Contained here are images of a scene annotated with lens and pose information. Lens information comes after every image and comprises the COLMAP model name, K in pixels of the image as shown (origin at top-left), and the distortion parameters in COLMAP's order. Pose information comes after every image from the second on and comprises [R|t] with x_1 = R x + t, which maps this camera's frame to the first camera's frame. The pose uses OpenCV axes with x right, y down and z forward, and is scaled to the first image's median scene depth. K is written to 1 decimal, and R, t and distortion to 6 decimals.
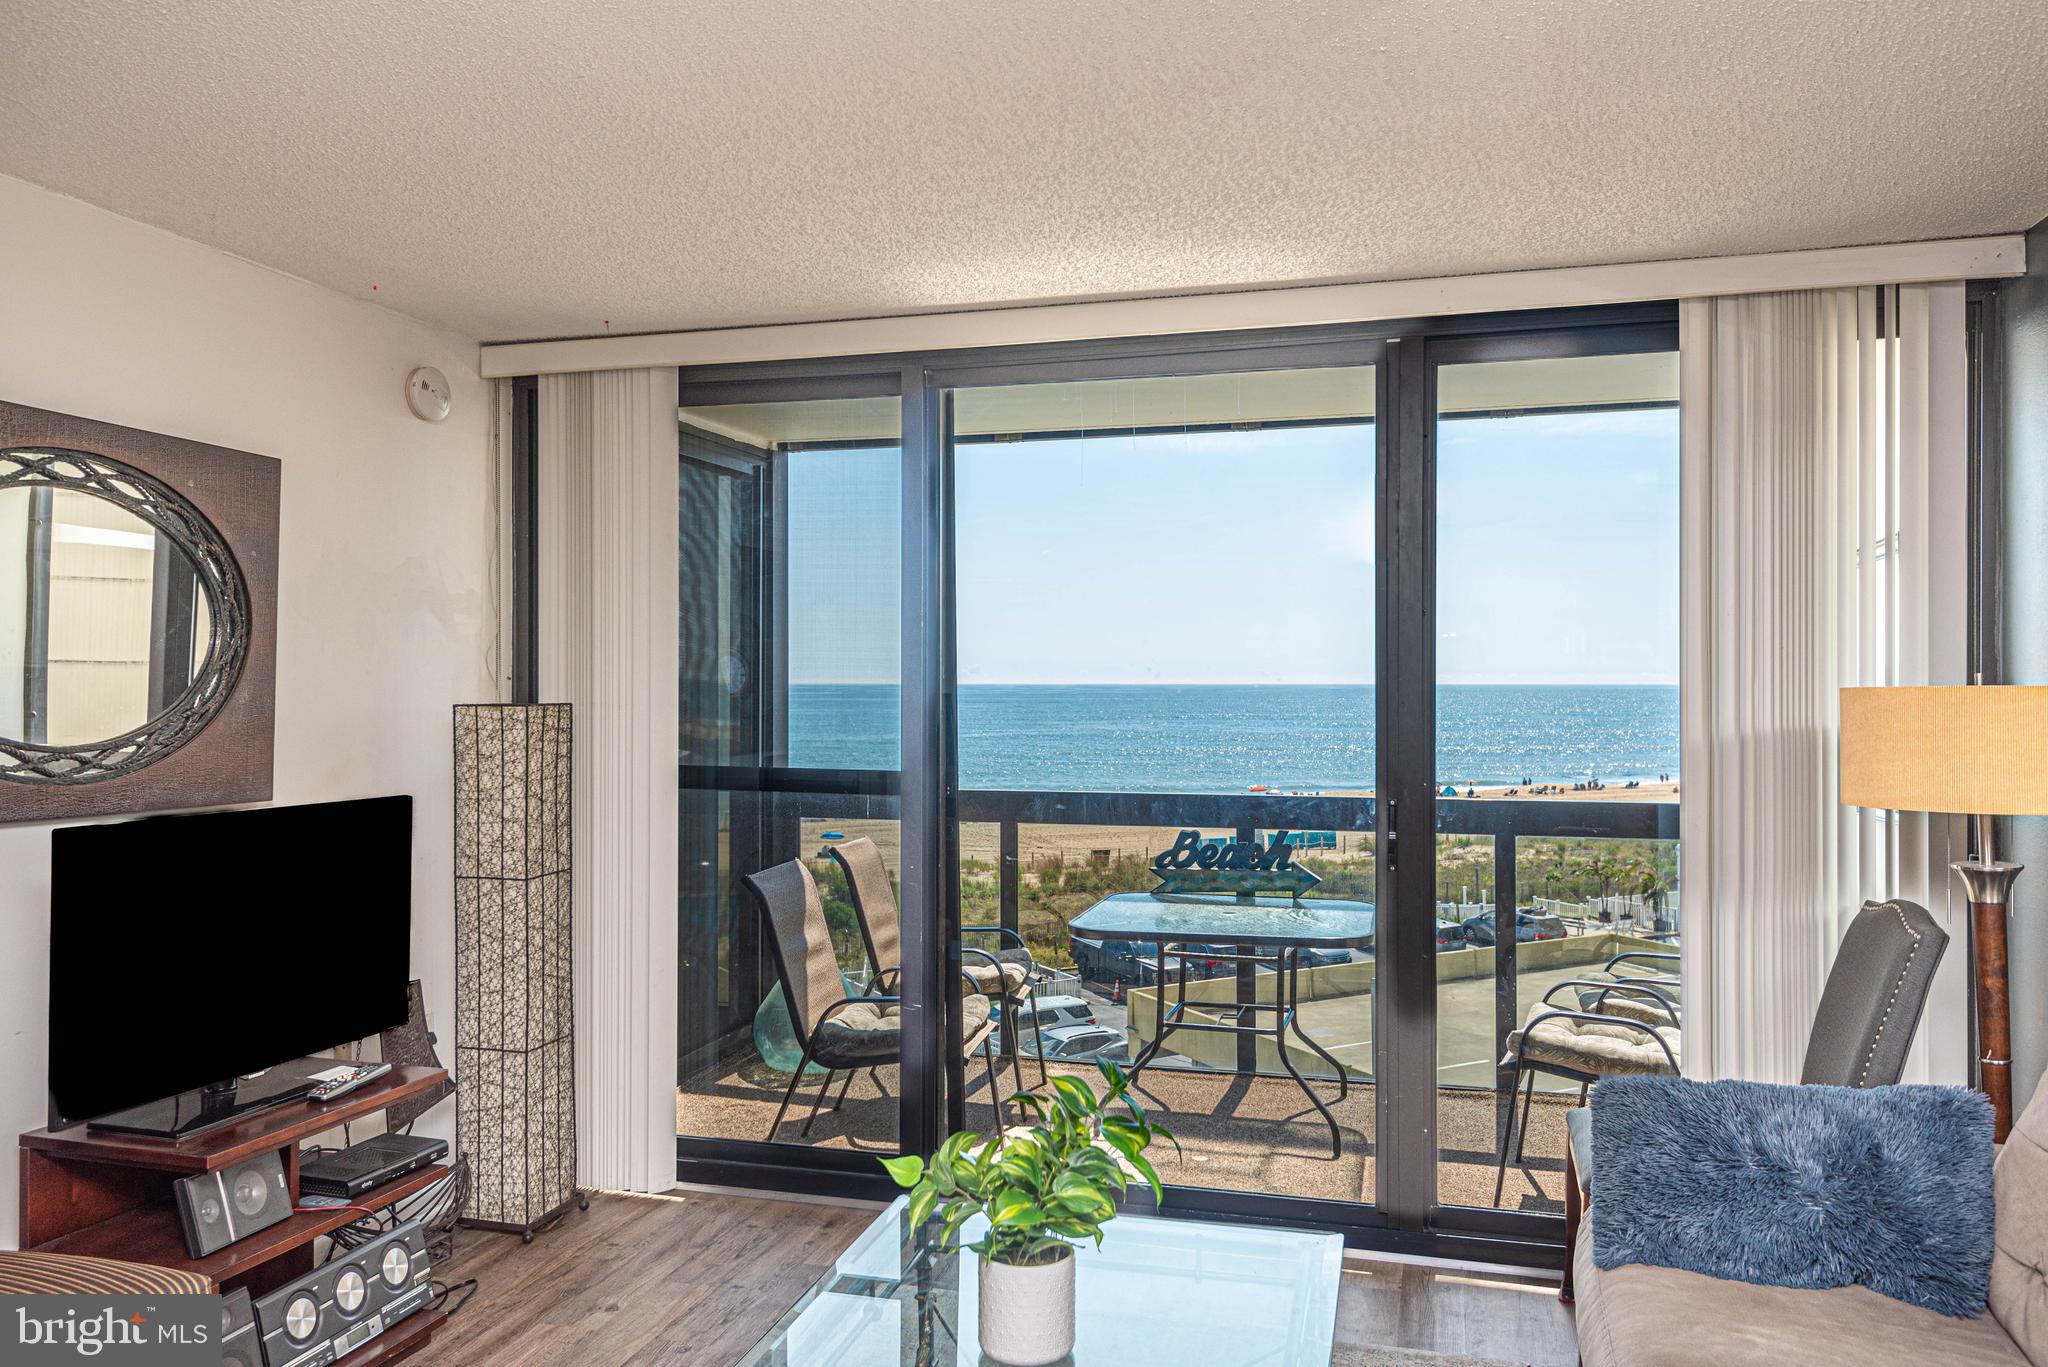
lens RADIAL K [[1532.6, 0, 981.5], [0, 1532.6, 662.8], [0, 0, 1]] dist [-0.008800, 0.014880]
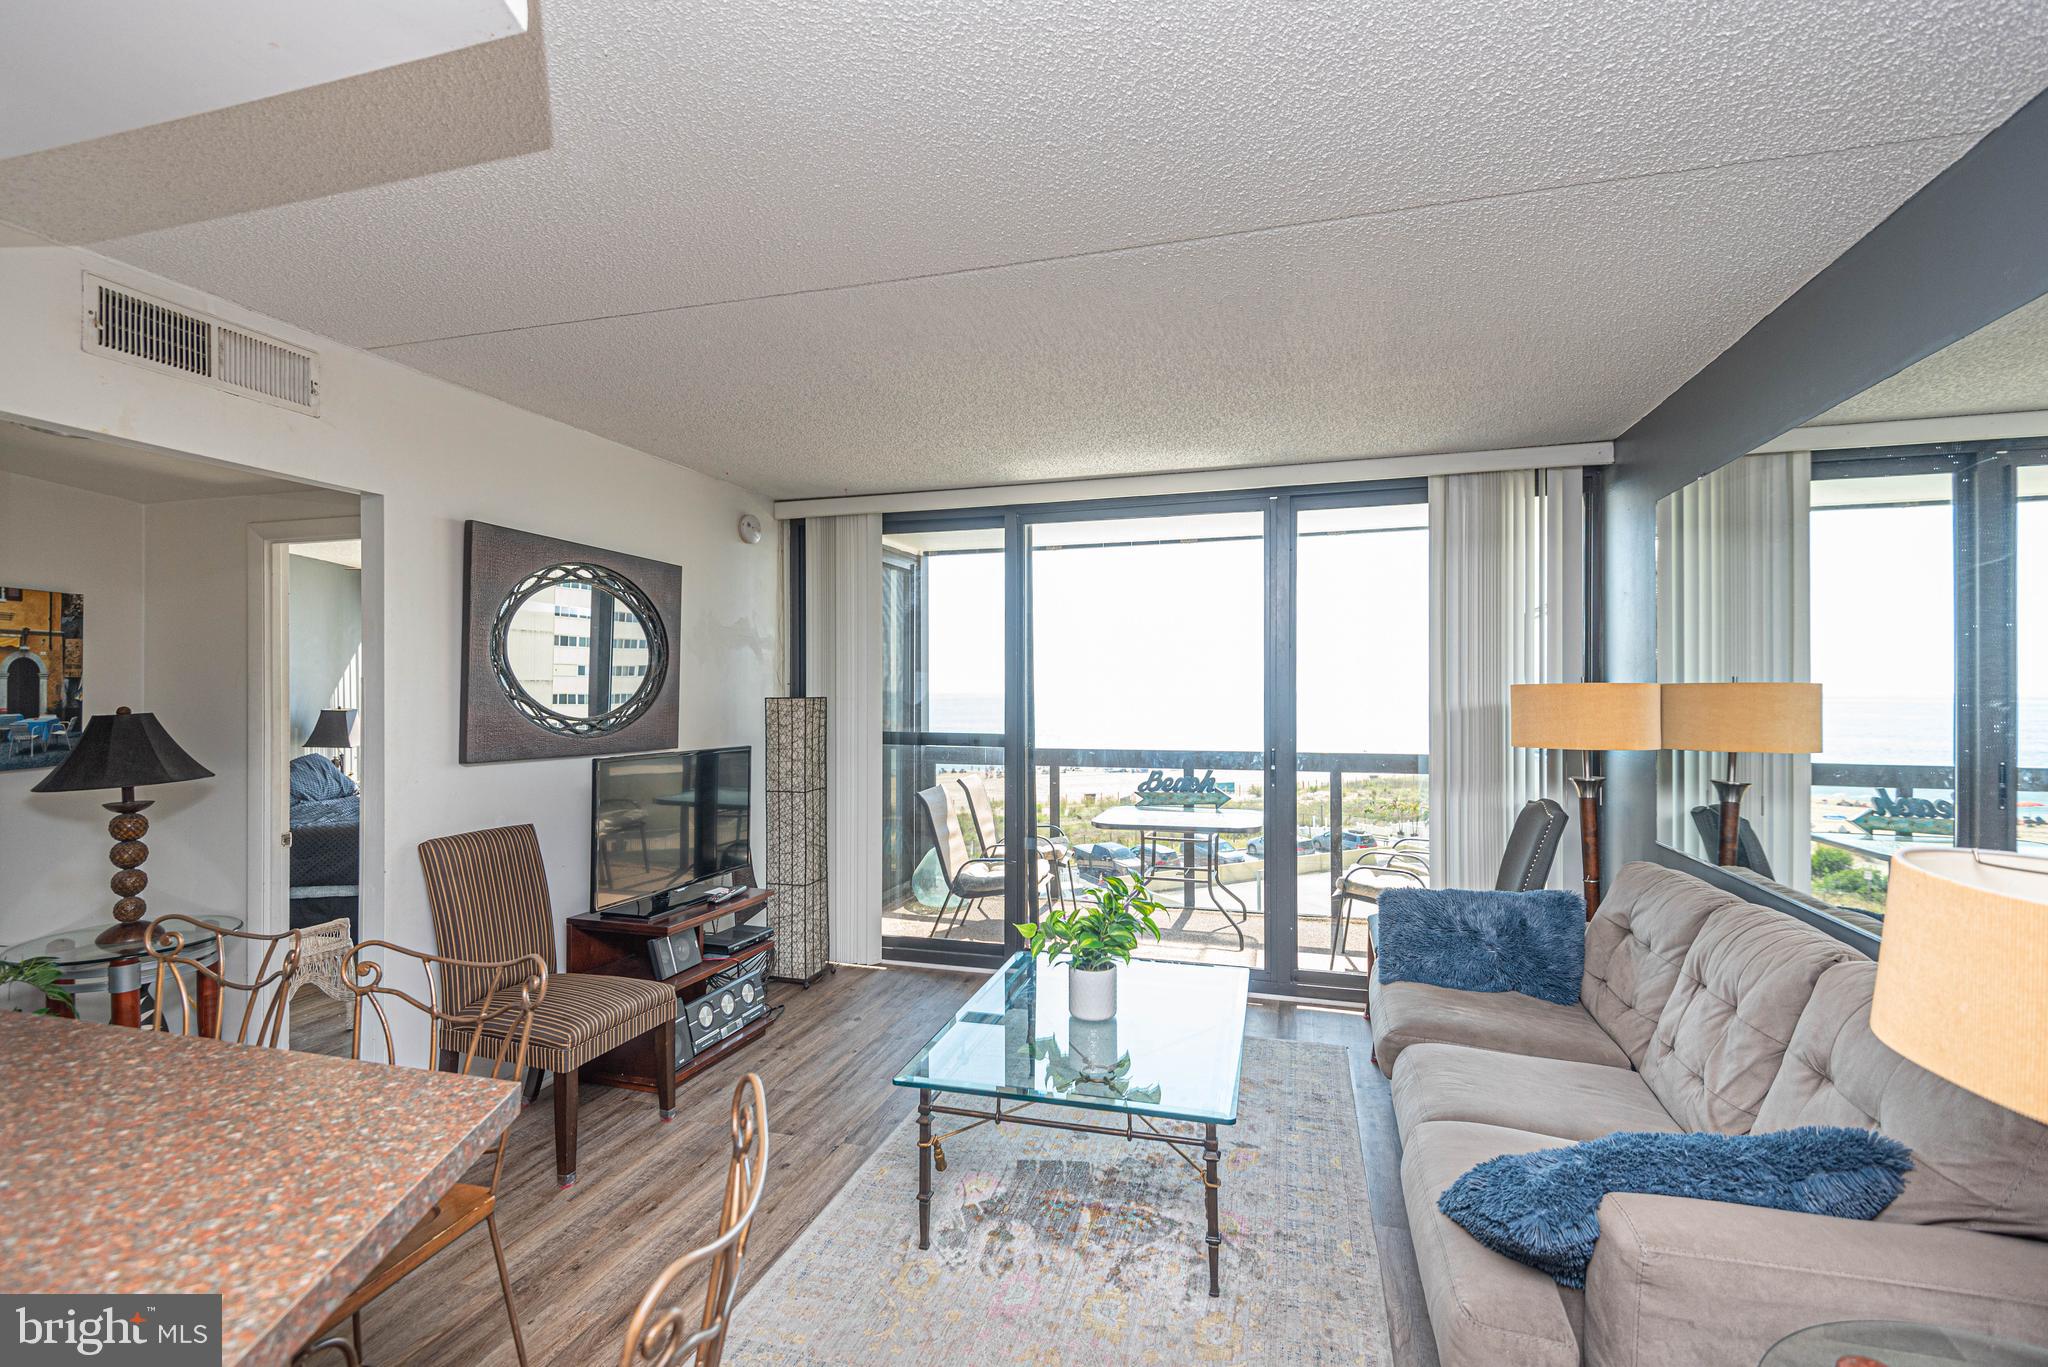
lens RADIAL K [[944.3, 0, 1019.3], [0, 944.3, 687.9], [0, 0, 1]] dist [0.005278, -0.000947]
pose [[0.999988, -0.003892, 0.003058, -0.041167], [0.003862, 0.999946, 0.009650, 0.005640], [-0.003095, -0.009638, 0.999949, -0.137885]]
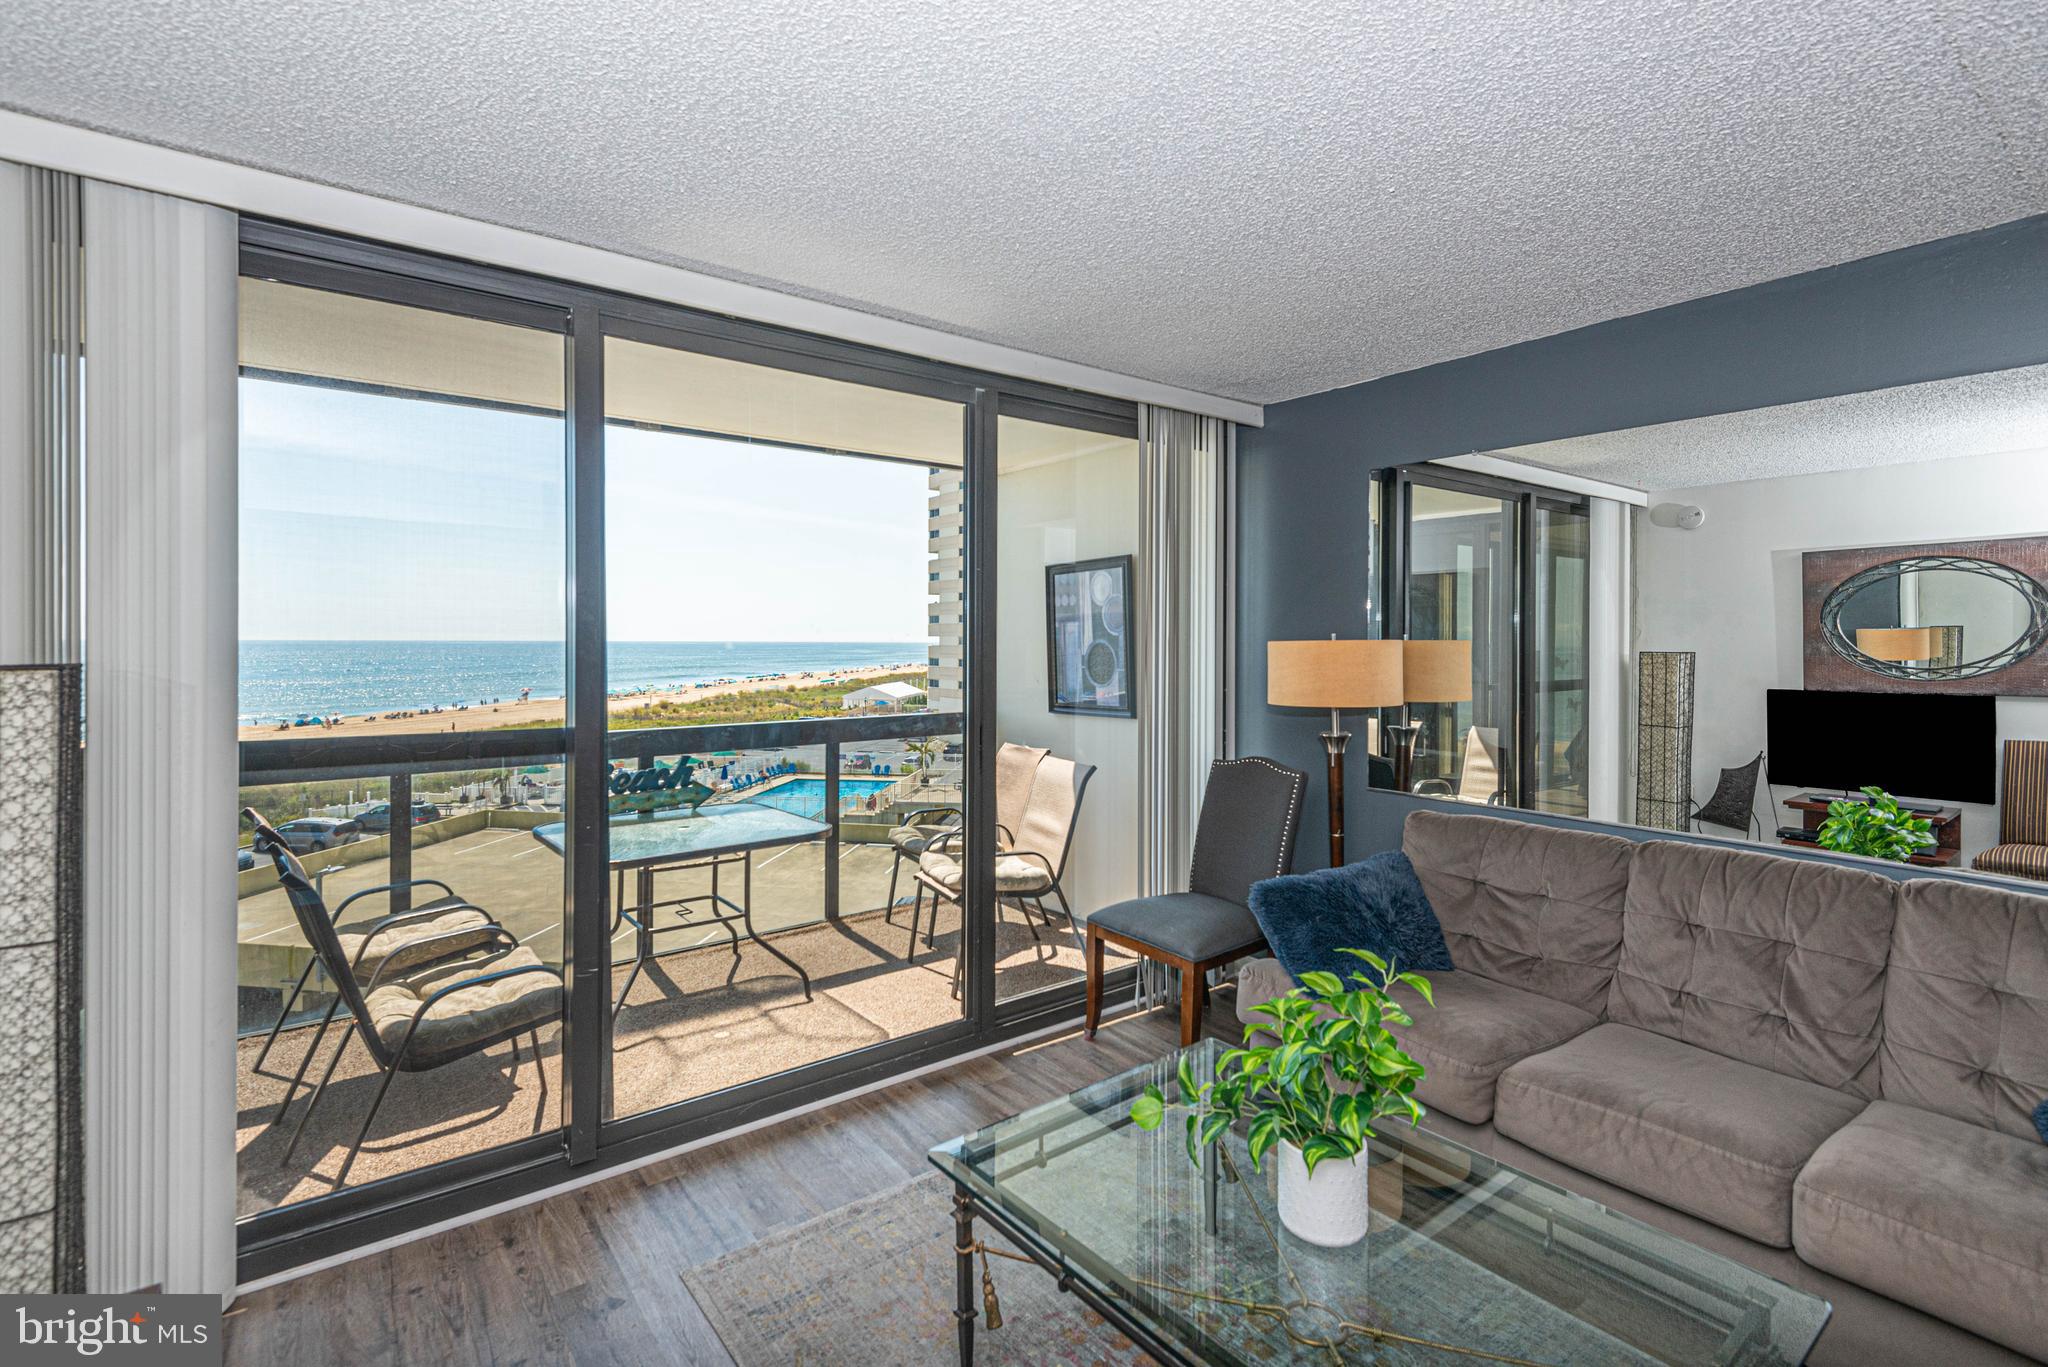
lens RADIAL K [[944.3, 0, 1024.5], [0, 944.3, 641.1], [0, 0, 1]] dist [0.005278, -0.000947]
pose [[0.577178, -0.001353, 0.816617, -0.434528], [-0.009245, 0.999924, 0.008191, 0.009664], [-0.816566, -0.012278, 0.577122, 0.513486]]
